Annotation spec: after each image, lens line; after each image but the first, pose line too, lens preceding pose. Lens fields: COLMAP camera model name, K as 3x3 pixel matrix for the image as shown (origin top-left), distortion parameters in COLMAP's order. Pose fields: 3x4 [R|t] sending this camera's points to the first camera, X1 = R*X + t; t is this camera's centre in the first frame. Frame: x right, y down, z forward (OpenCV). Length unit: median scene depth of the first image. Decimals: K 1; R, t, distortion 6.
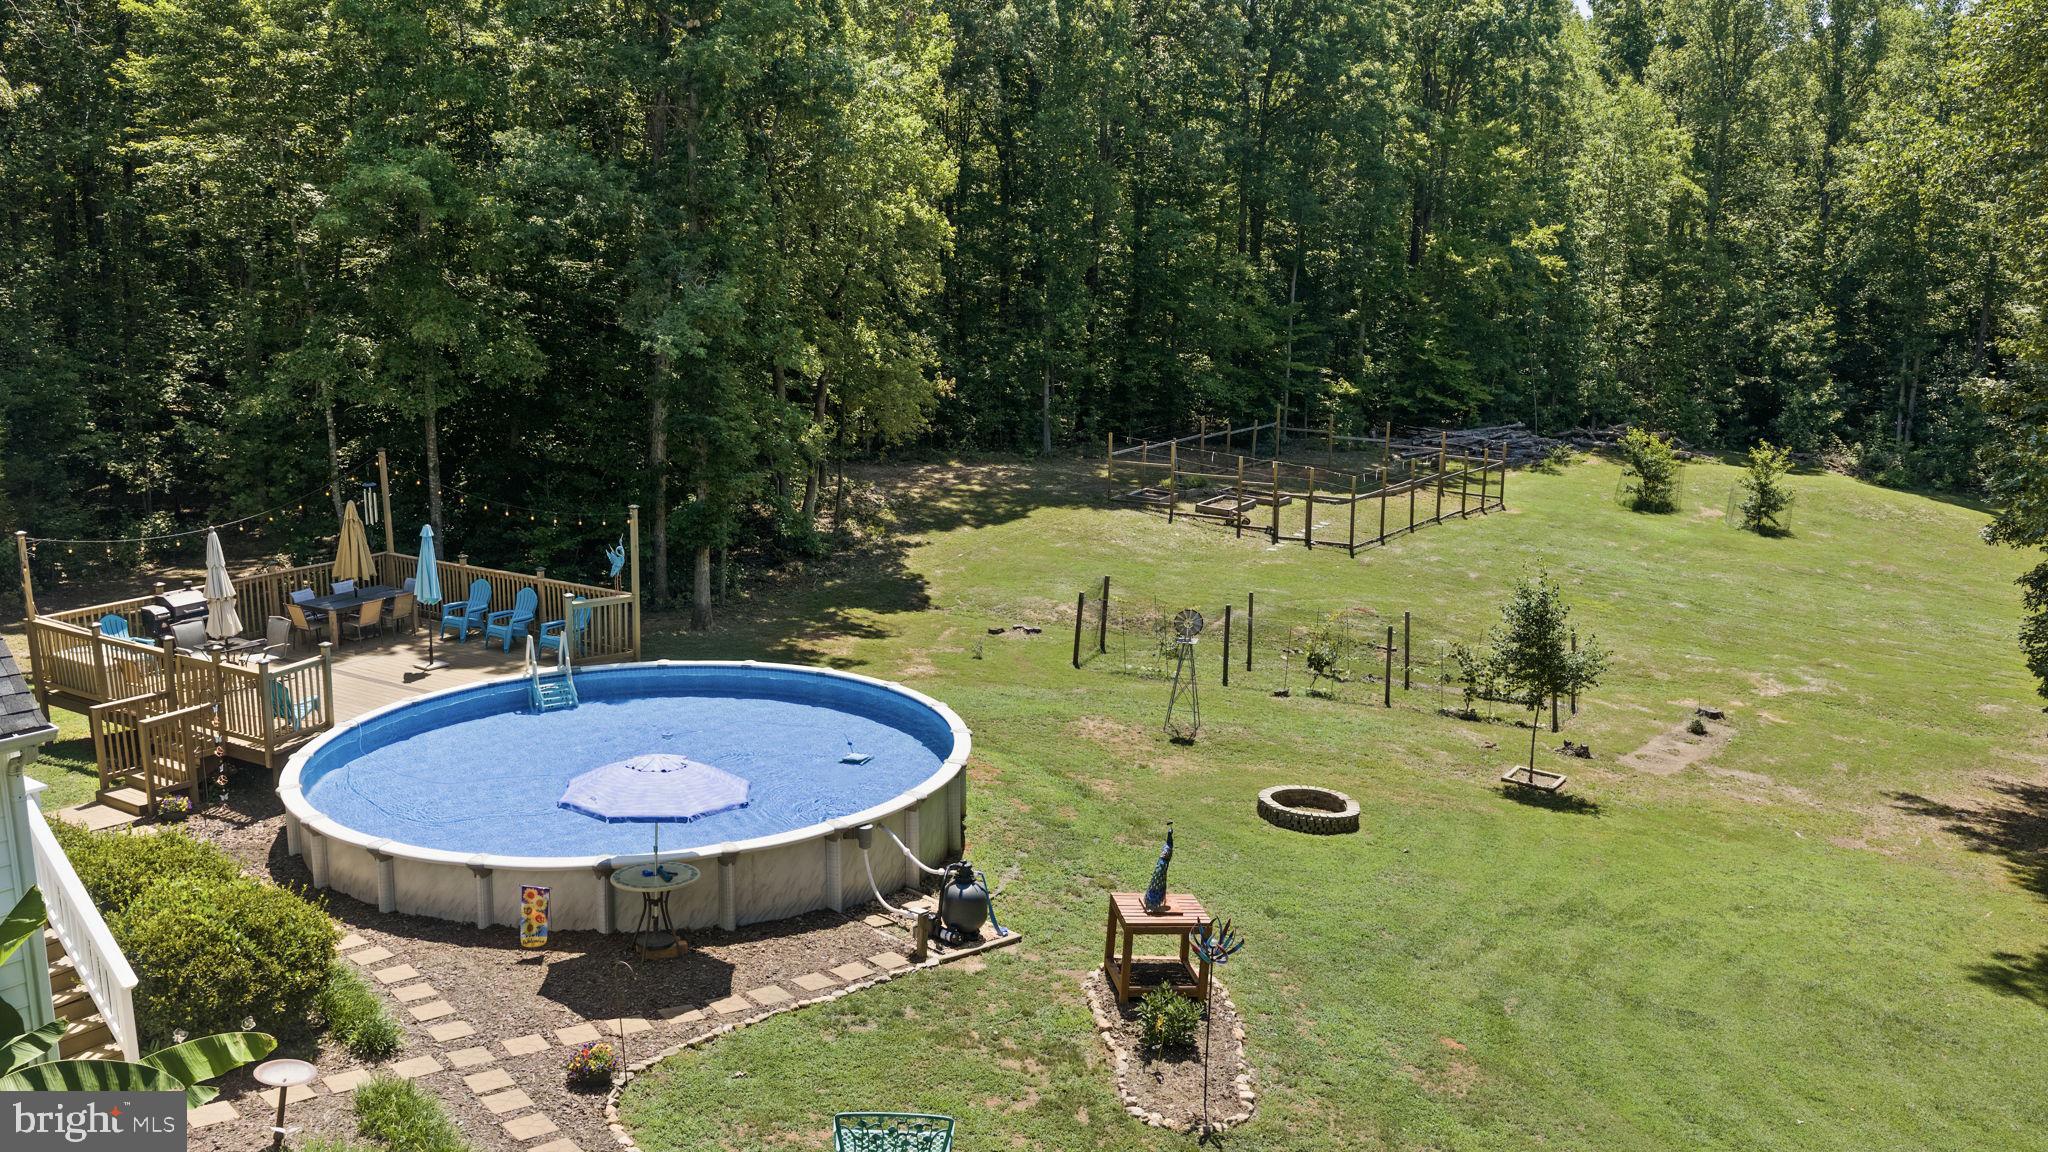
lens RADIAL K [[1679.3, 0, 1026.2], [0, 1679.3, 536.0], [0, 0, 1]] dist [0.003060, -0.014554]
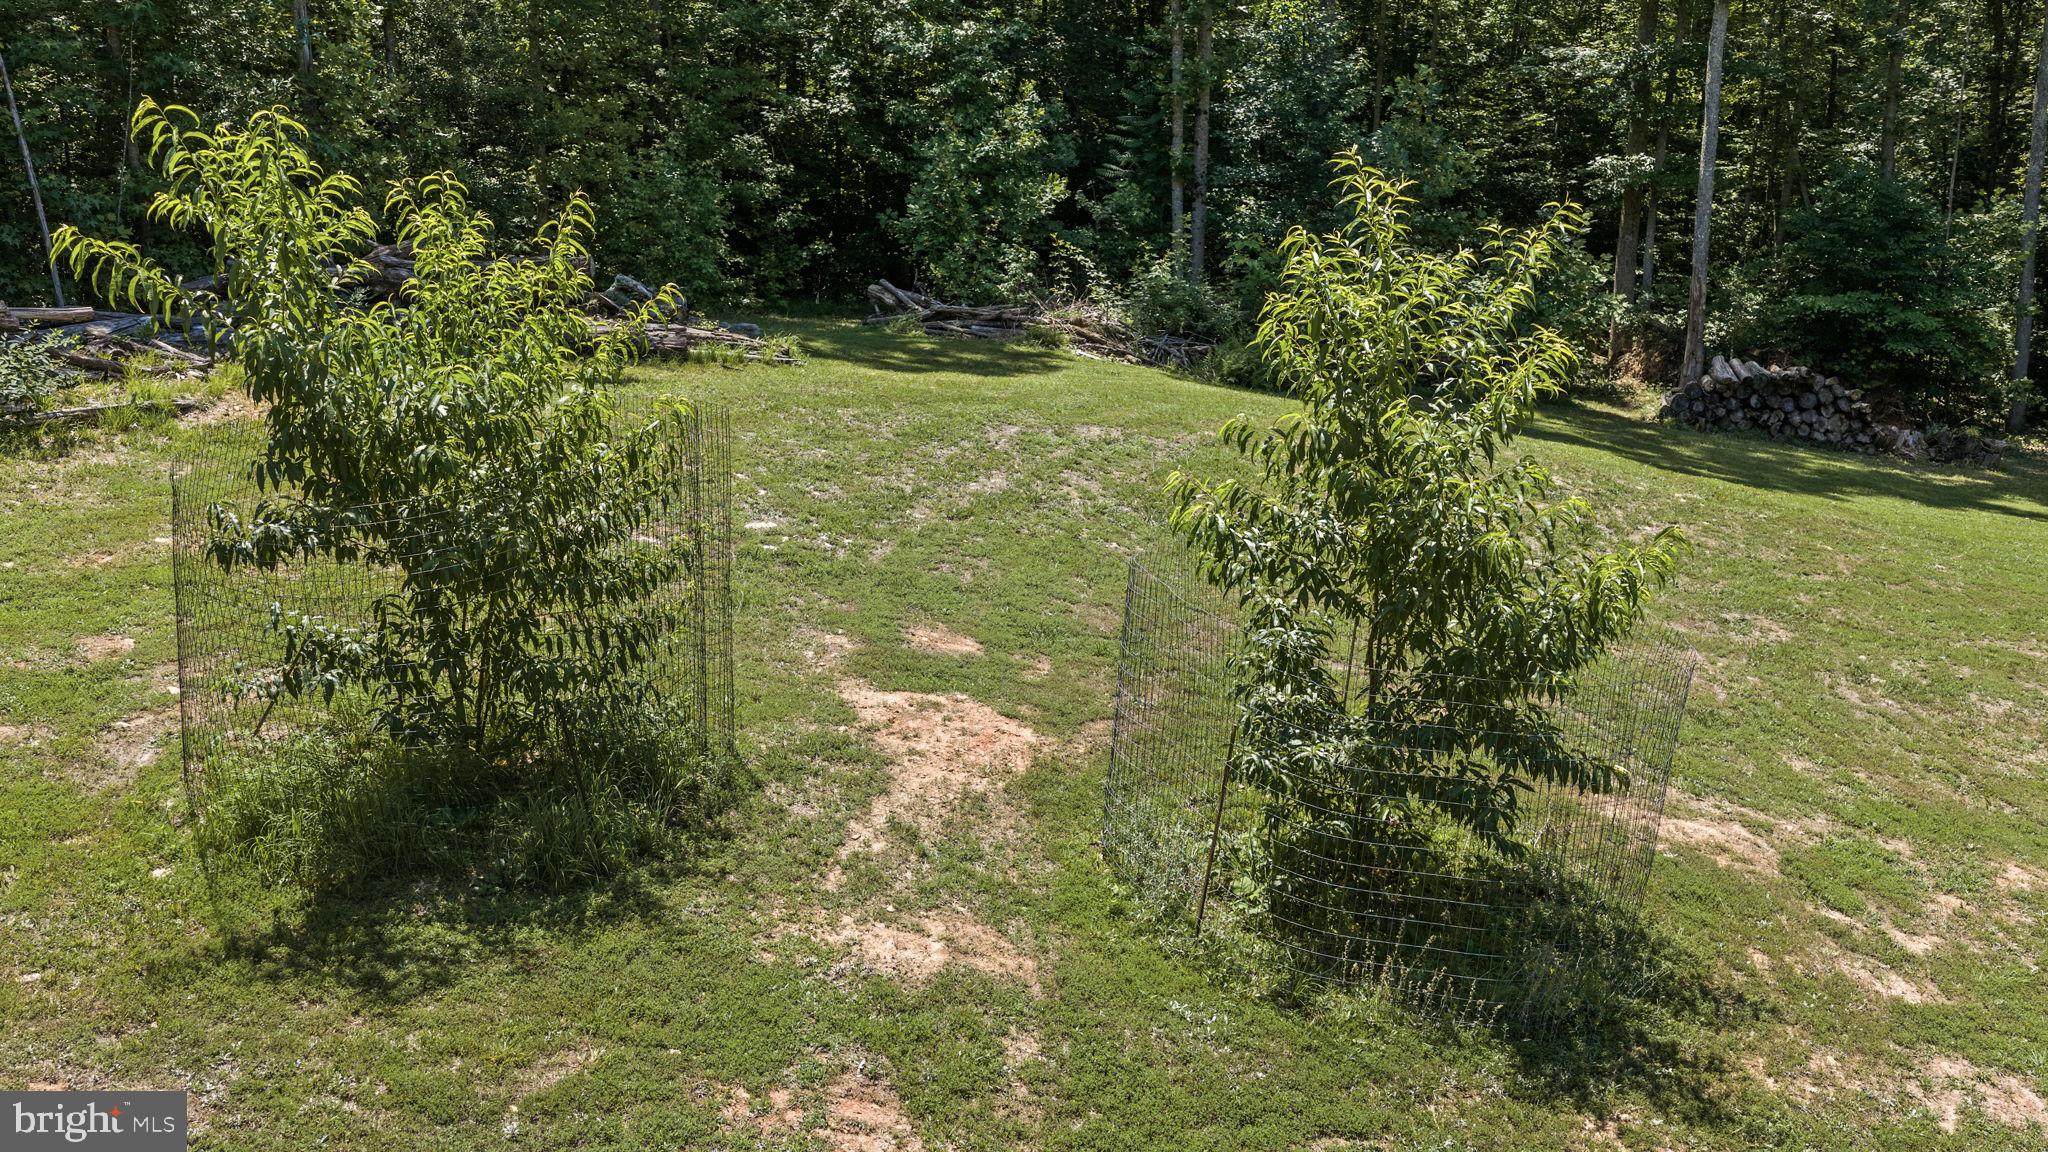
lens RADIAL K [[1679.3, 0, 1026.2], [0, 1679.3, 536.0], [0, 0, 1]] dist [0.003060, -0.014554]
pose [[0.820756, -0.148240, 0.551711, 0.933895], [0.113863, 0.988818, 0.096298, -0.119510], [-0.559817, -0.016218, 0.828457, 2.419901]]
